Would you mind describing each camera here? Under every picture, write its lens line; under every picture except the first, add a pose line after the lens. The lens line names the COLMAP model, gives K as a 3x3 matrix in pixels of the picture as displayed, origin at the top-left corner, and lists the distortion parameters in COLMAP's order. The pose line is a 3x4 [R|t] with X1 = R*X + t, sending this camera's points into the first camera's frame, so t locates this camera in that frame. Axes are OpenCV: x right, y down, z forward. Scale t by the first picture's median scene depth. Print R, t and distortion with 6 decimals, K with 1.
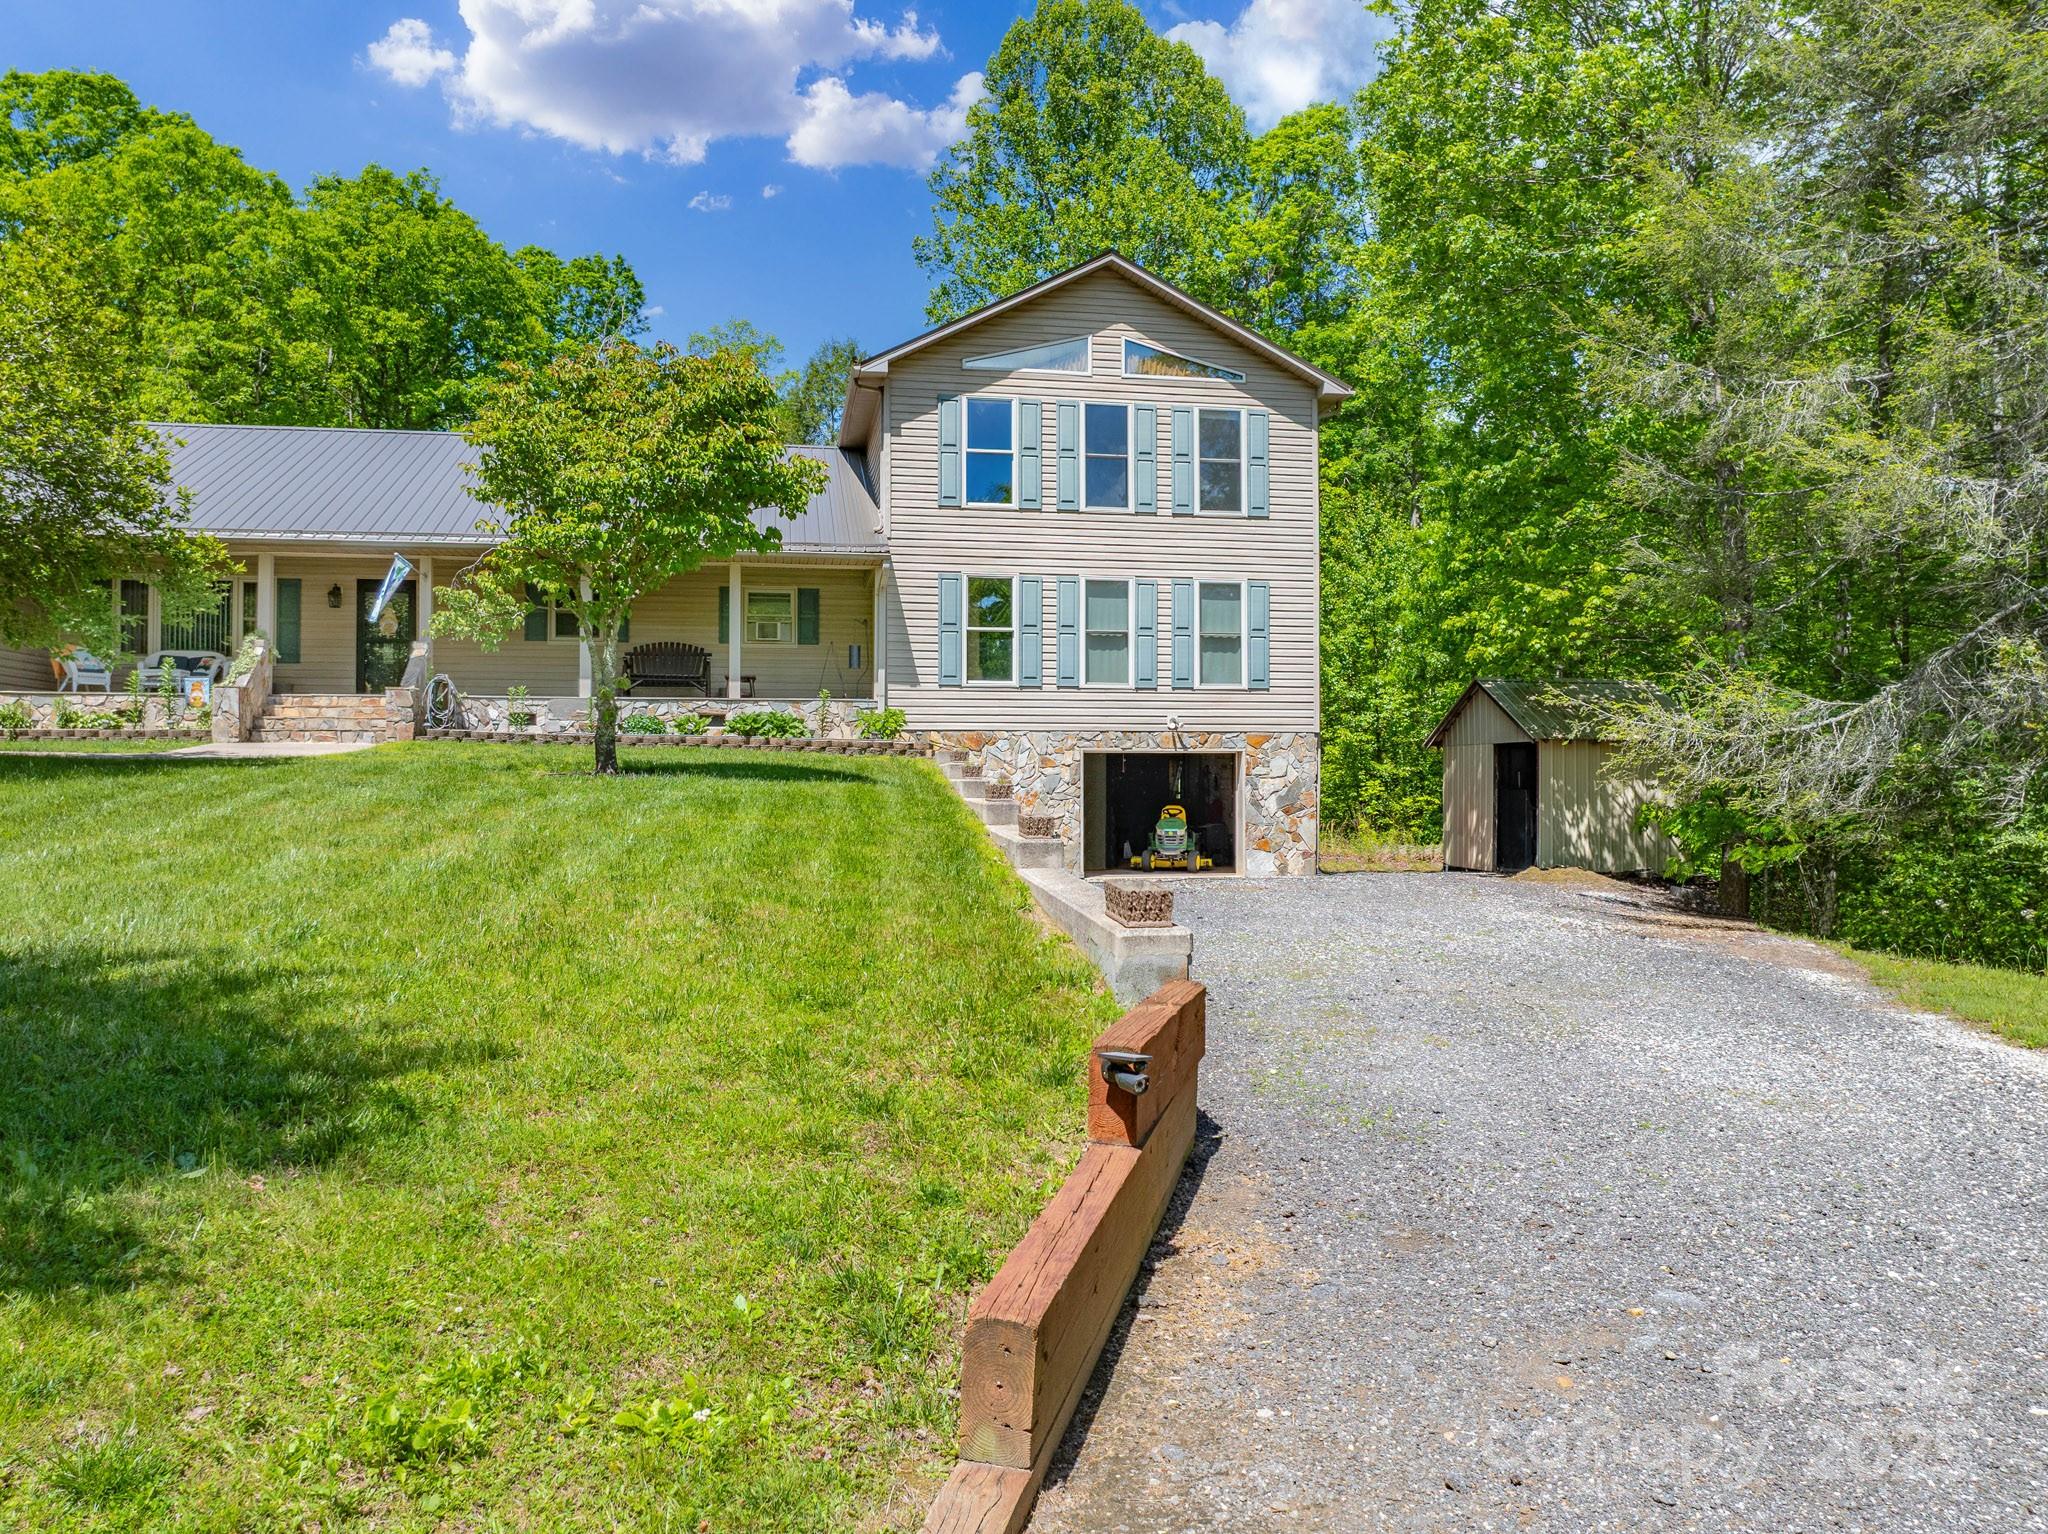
lens RADIAL K [[1449.3, 0, 1025.1], [0, 1449.3, 770.4], [0, 0, 1]] dist [-0.032247, -0.005021]
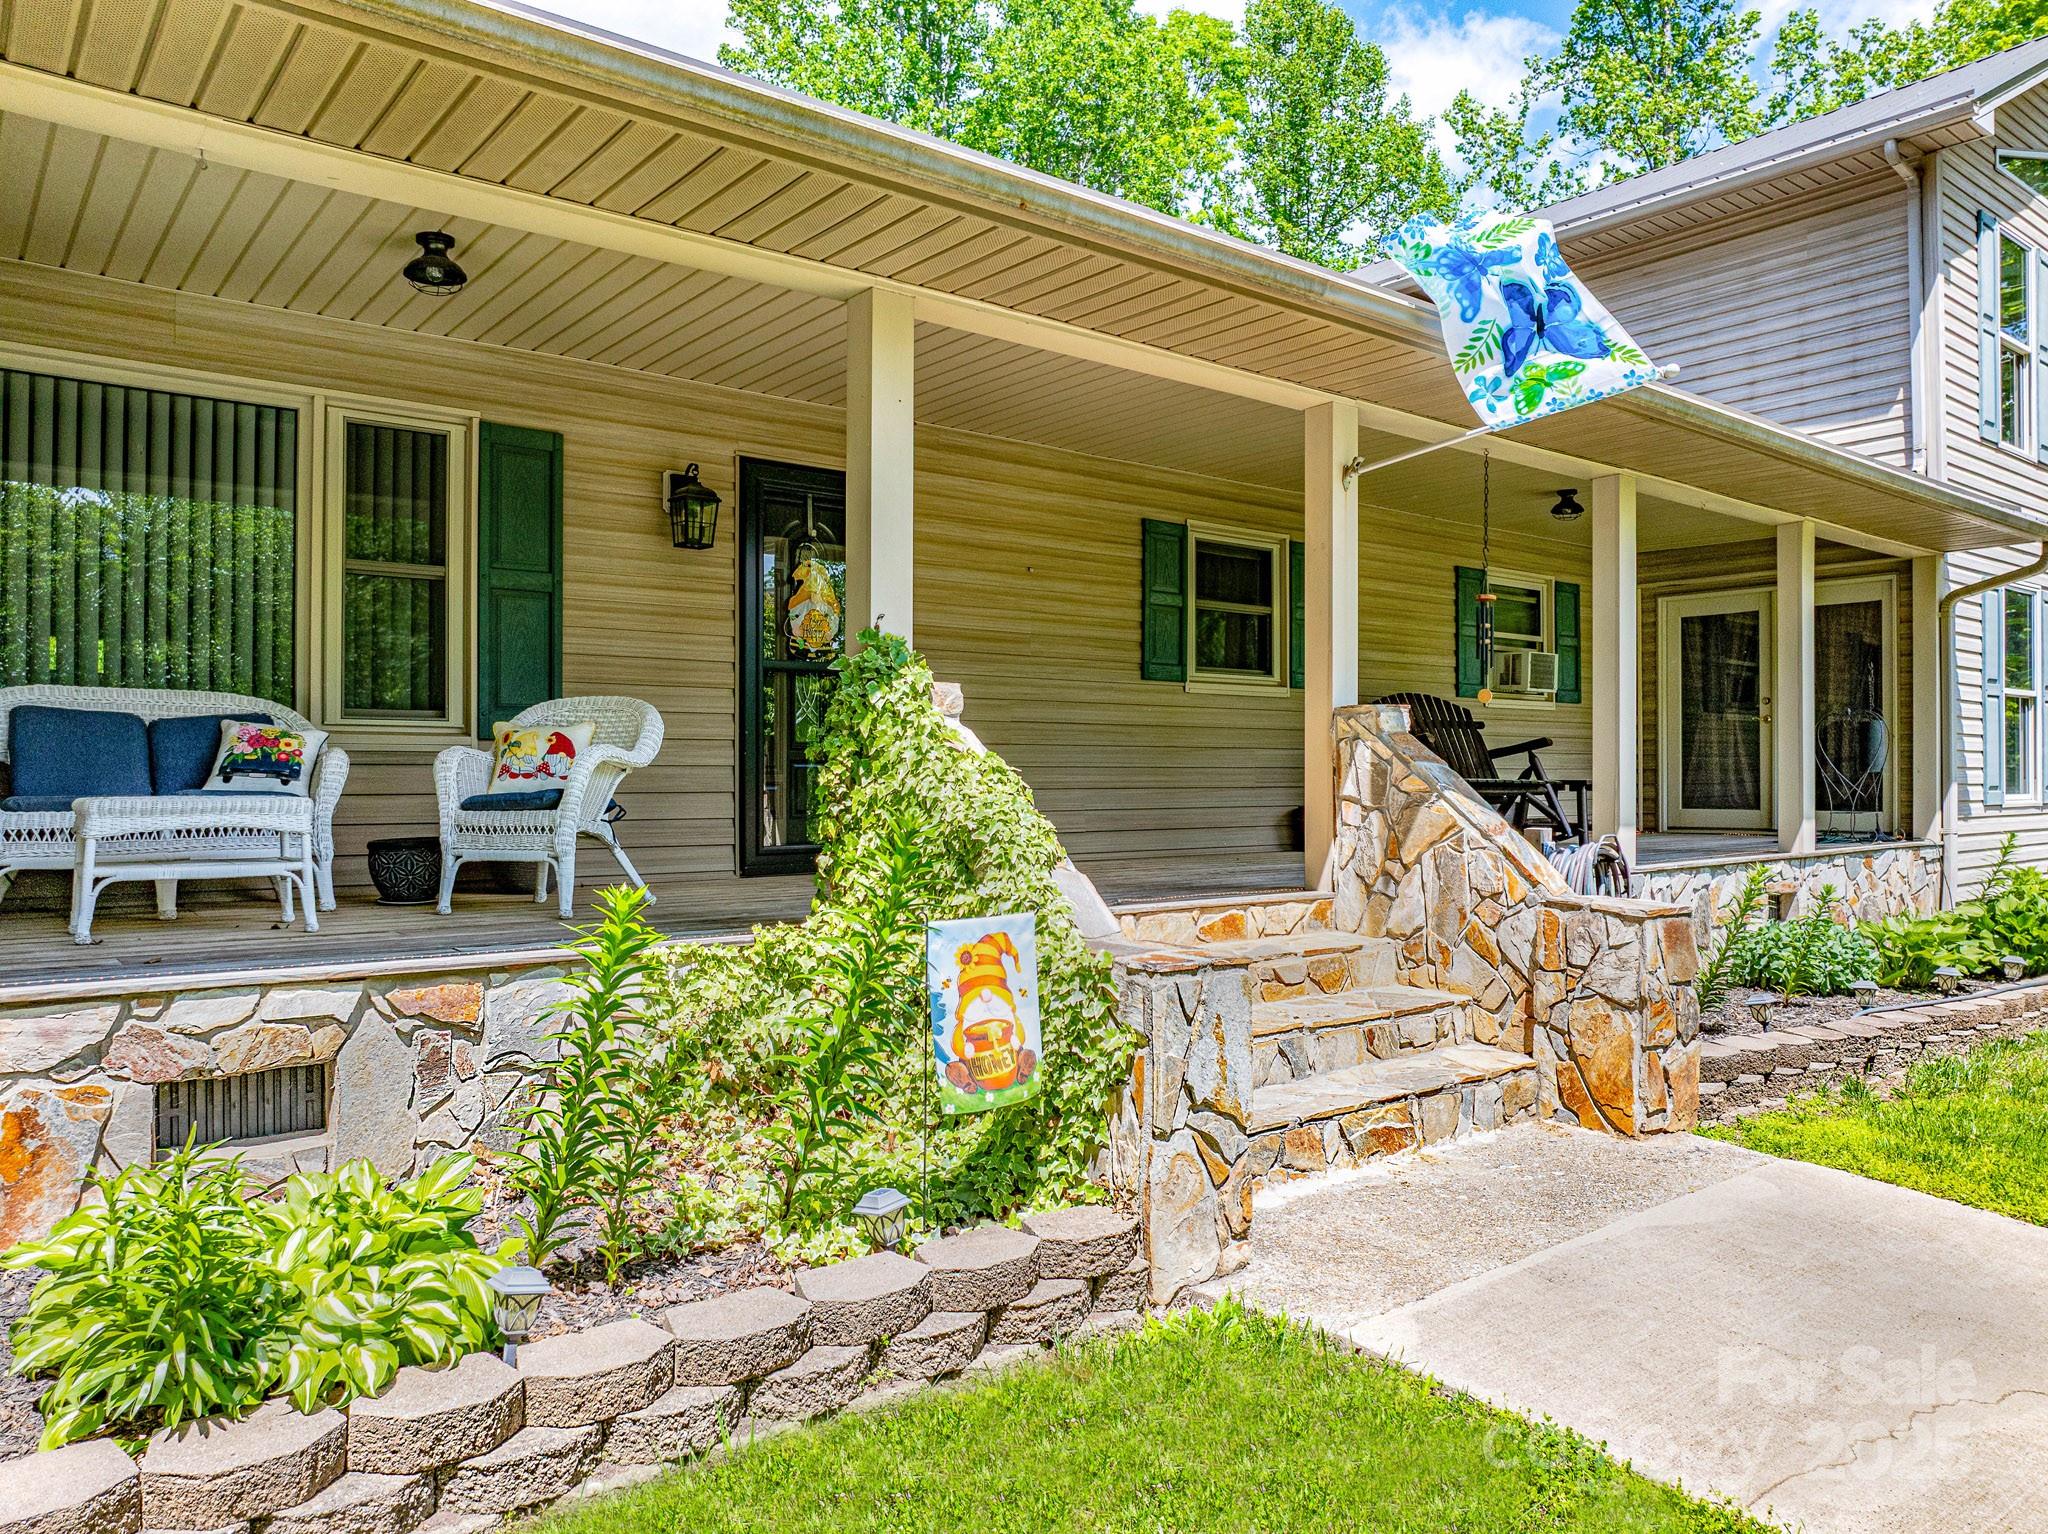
lens RADIAL K [[1449.3, 0, 1026.6], [0, 1449.3, 762.2], [0, 0, 1]] dist [-0.032247, -0.005021]
pose [[0.871248, 0.001935, 0.490839, -0.560057], [-0.001214, 0.999998, -0.001787, -0.070203], [-0.490842, 0.000961, 0.871248, 0.715080]]
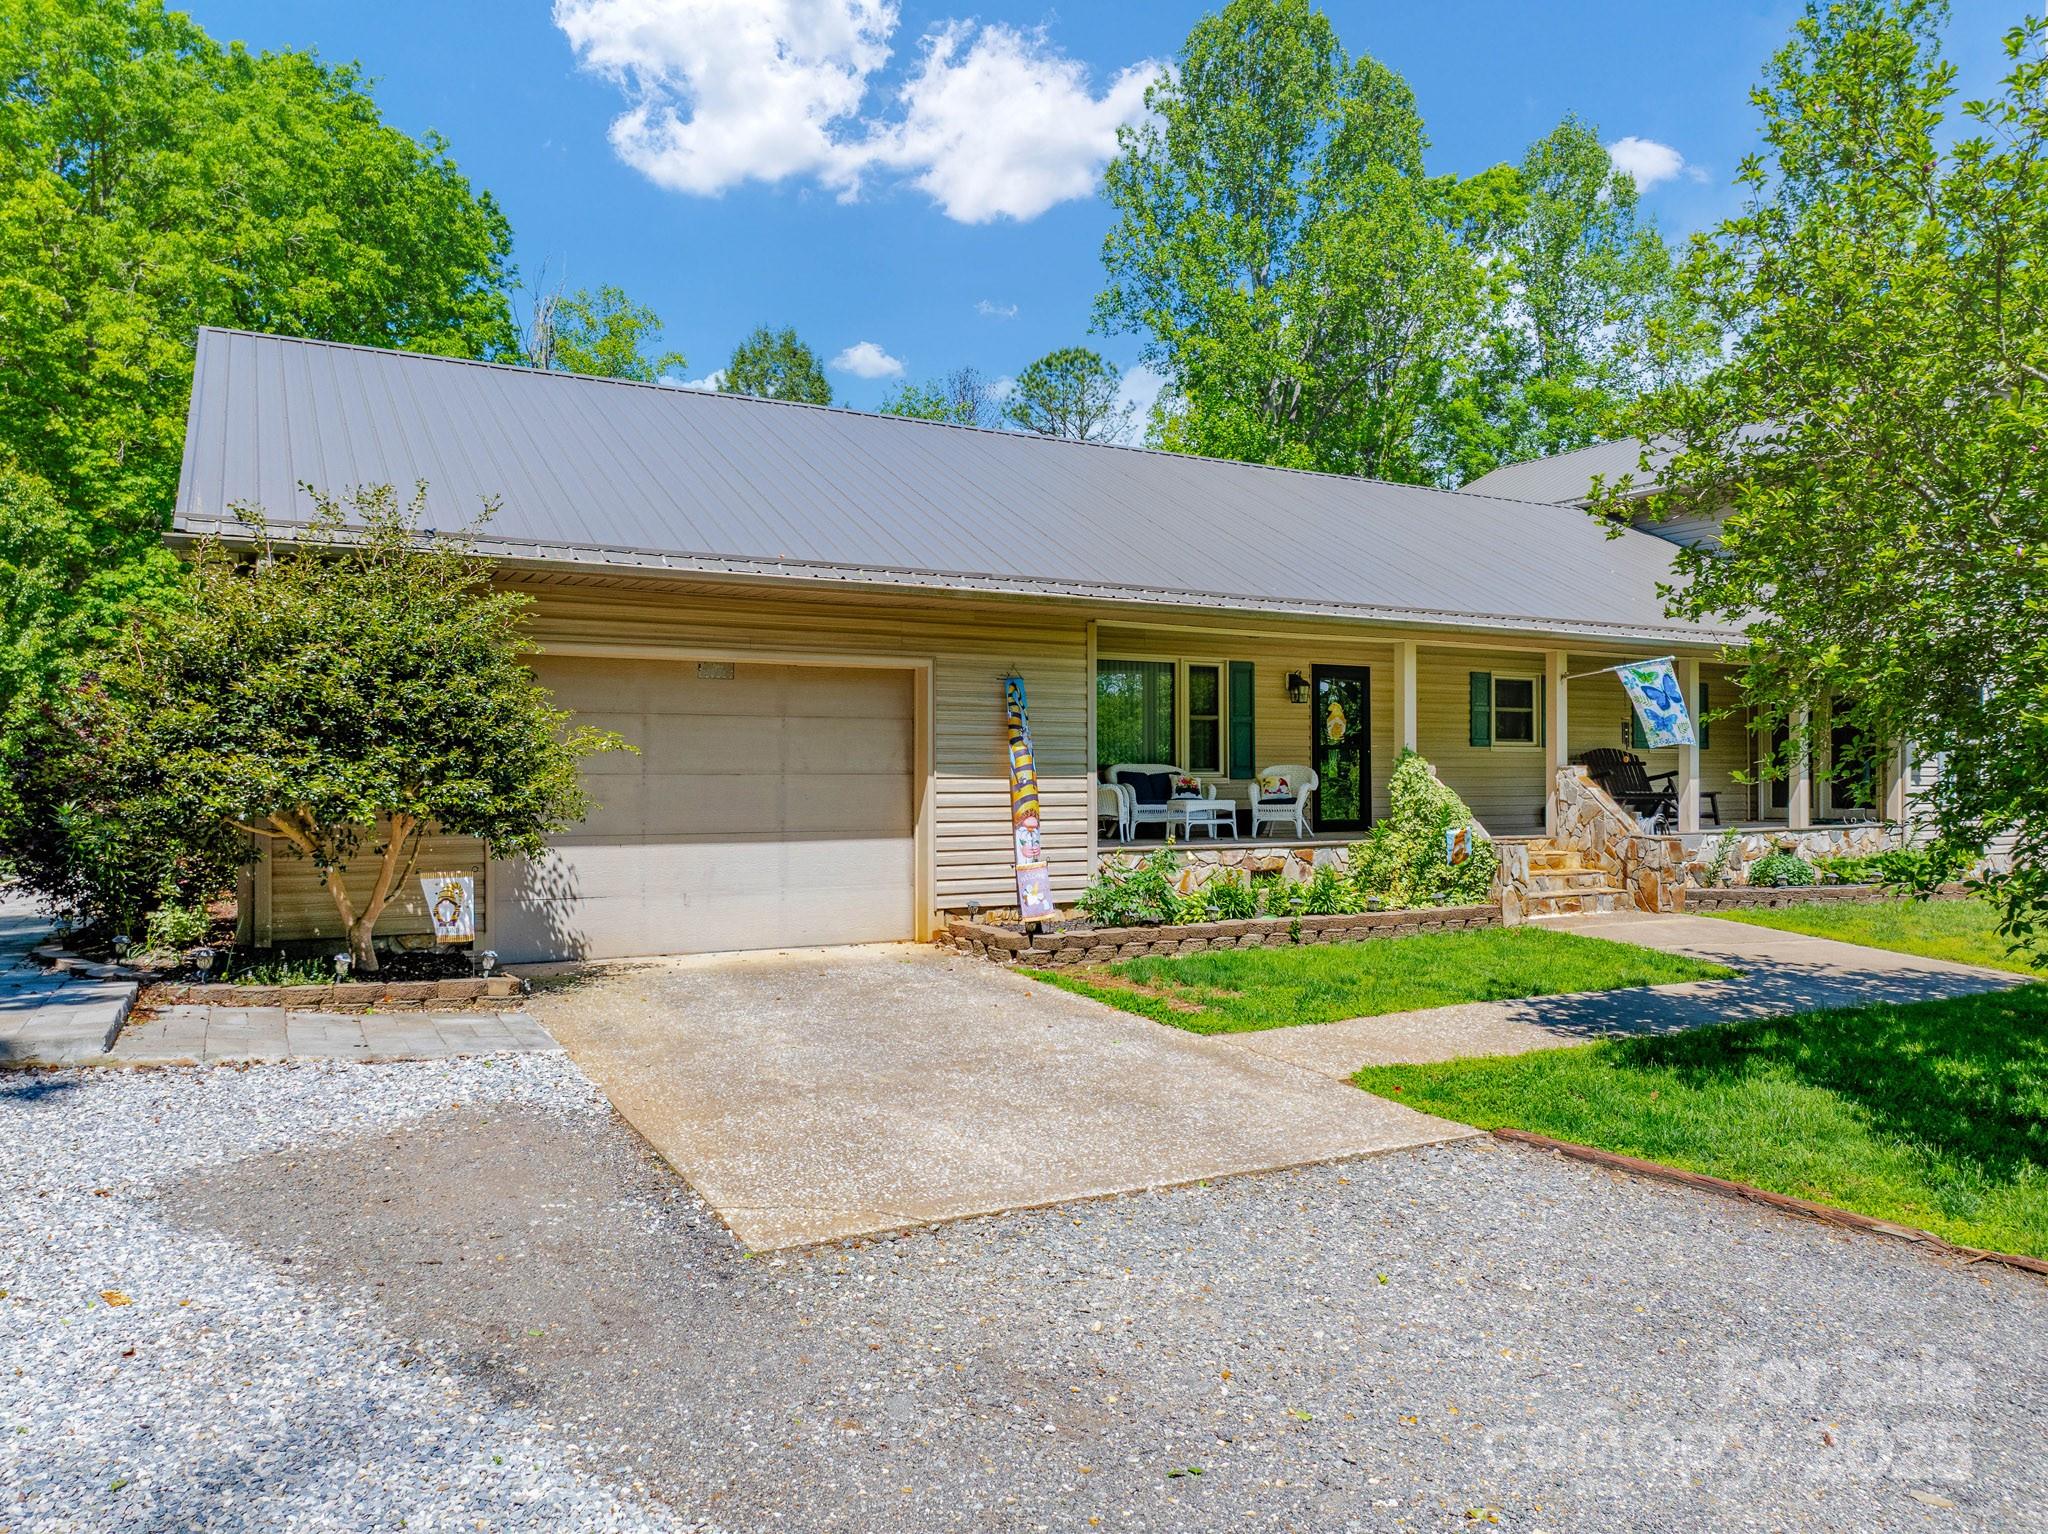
lens RADIAL K [[1449.3, 0, 1006.4], [0, 1449.3, 777.2], [0, 0, 1]] dist [-0.032247, -0.005021]
pose [[0.944376, -0.003259, 0.328851, -0.859848], [0.001306, 0.999980, 0.006159, -0.080069], [-0.328864, -0.005387, 0.944362, 0.349932]]
